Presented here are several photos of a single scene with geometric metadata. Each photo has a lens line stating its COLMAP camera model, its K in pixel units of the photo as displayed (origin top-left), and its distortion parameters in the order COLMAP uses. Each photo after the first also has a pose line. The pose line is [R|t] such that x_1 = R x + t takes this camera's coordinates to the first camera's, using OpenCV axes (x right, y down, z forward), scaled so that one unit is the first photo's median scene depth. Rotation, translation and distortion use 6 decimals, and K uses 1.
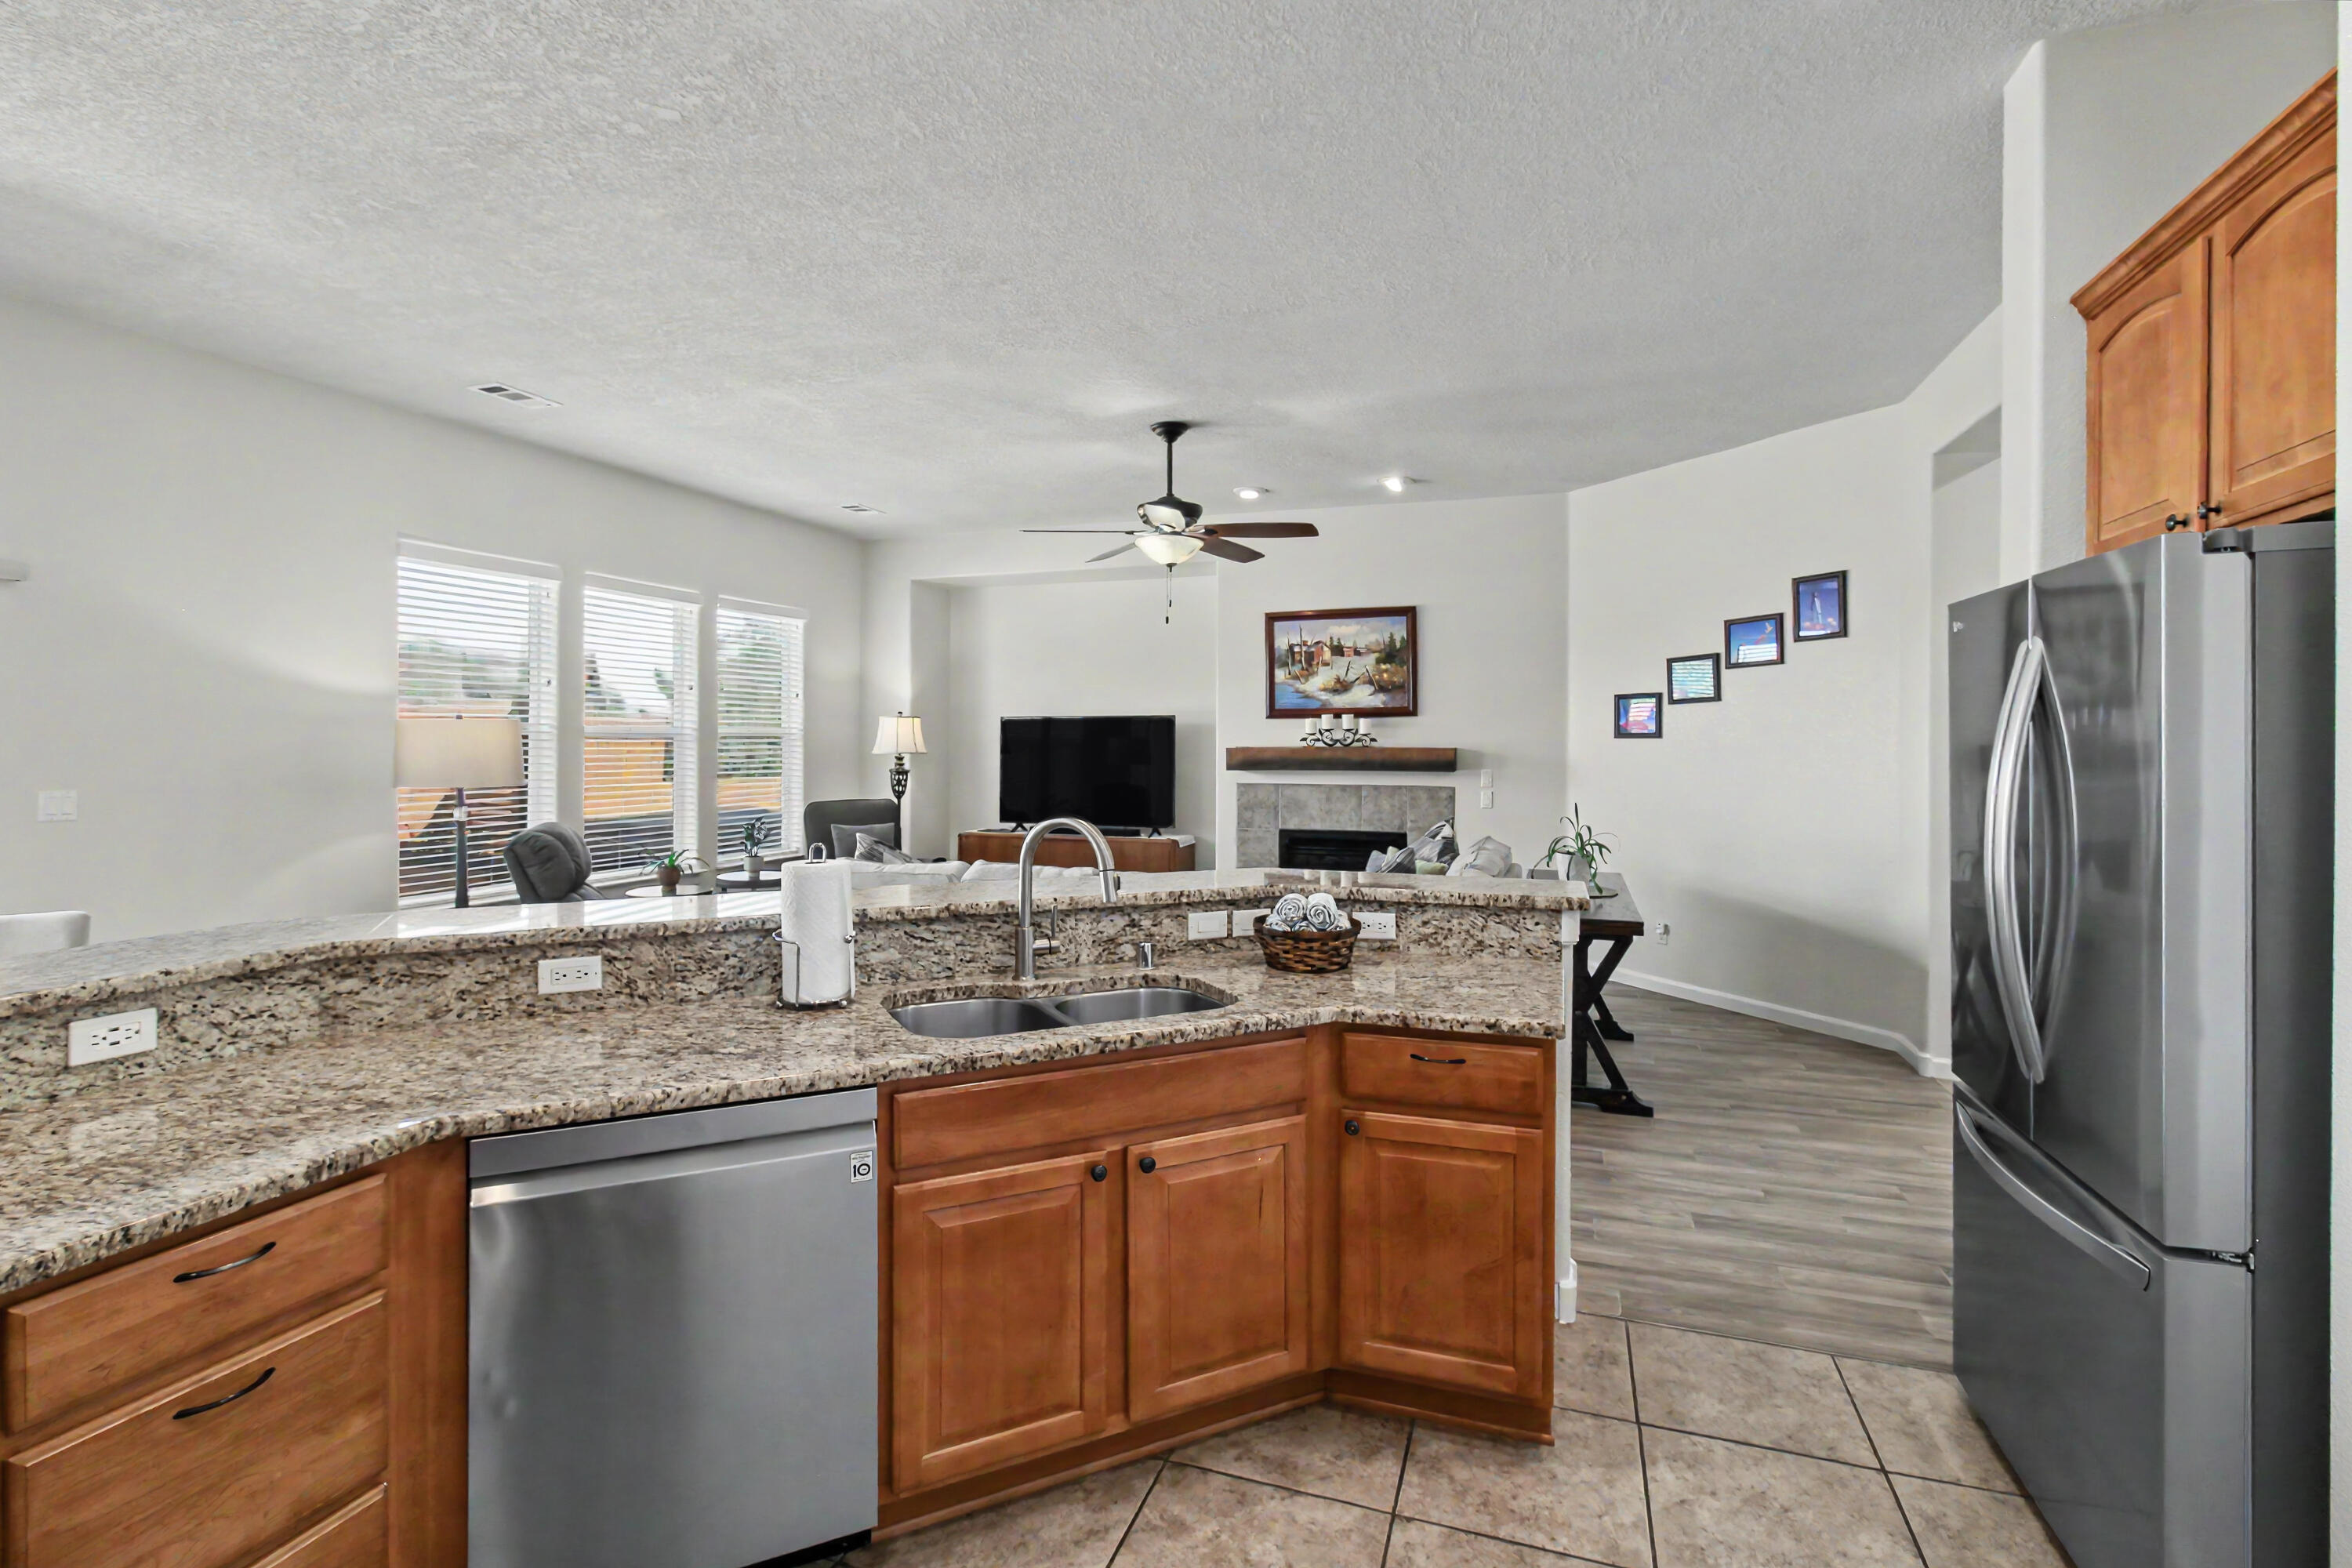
lens RADIAL K [[1096.4, 0, 1179.4], [0, 1096.4, 738.2], [0, 0, 1]] dist [0.000071, -0.004400]
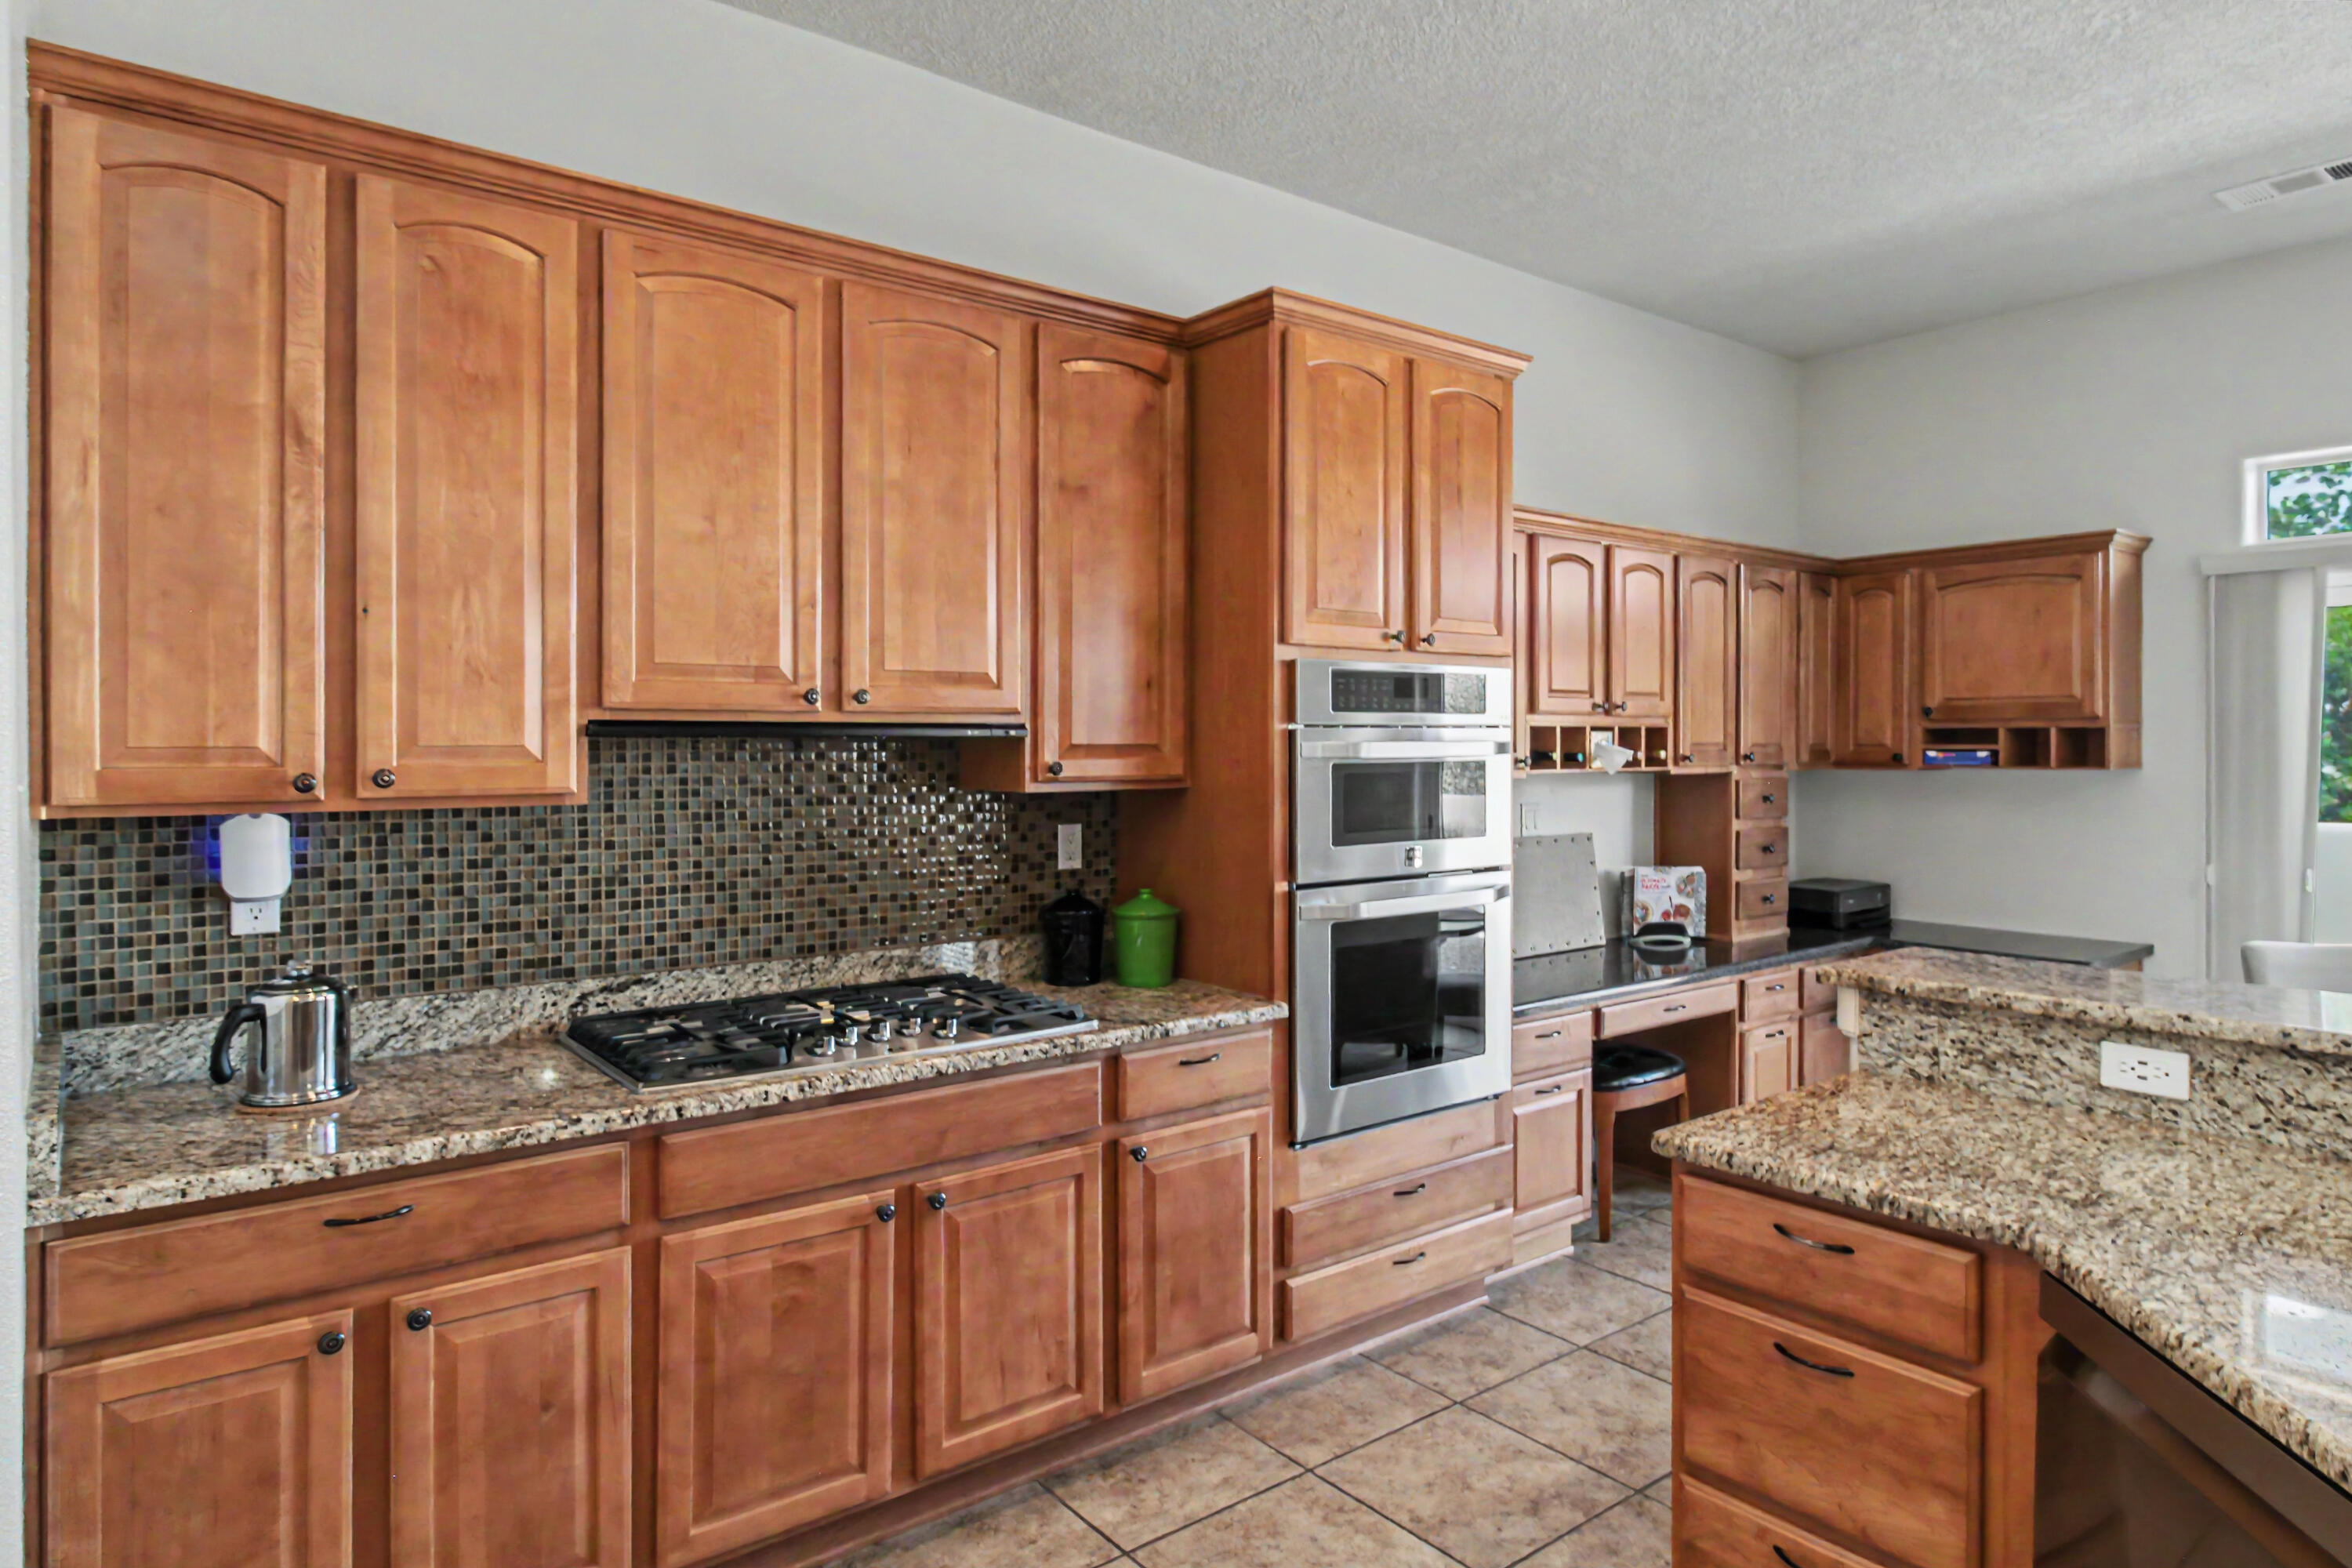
lens RADIAL K [[1364.3, 0, 1176.2], [0, 1364.3, 745.2], [0, 0, 1]] dist [-0.000210, -0.000411]
pose [[-0.544346, -0.001373, -0.838859, 0.474630], [0.000946, 0.999997, -0.002250, -0.007582], [0.838860, -0.002018, -0.544343, 0.935780]]
